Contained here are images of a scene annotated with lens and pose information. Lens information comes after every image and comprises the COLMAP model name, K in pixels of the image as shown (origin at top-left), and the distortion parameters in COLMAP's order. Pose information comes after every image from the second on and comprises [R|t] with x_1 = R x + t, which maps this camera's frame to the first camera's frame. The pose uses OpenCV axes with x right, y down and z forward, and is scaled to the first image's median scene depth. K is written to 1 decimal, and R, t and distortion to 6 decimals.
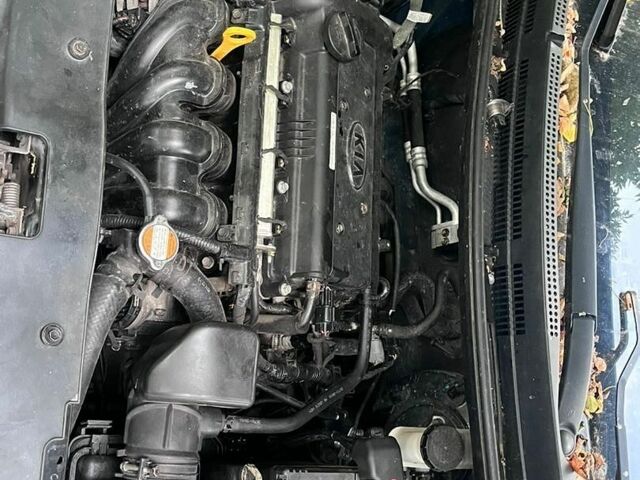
lens RADIAL K [[781.8, 0, 320.1], [0, 781.8, 232.0], [0, 0, 1]] dist [0.172589, -0.483814]
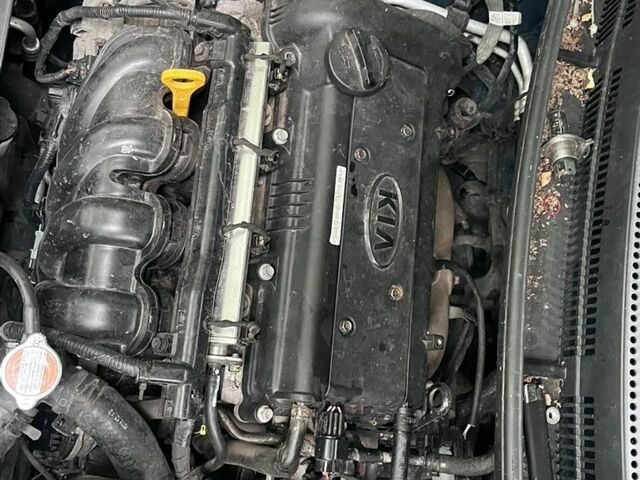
lens RADIAL K [[781.8, 0, 320.1], [0, 781.8, 232.0], [0, 0, 1]] dist [0.172589, -0.483814]
pose [[0.940150, -0.029719, -0.339464, 0.249406], [0.024395, 0.999503, -0.019942, -0.077752], [0.339888, 0.010468, 0.940408, 0.309869]]
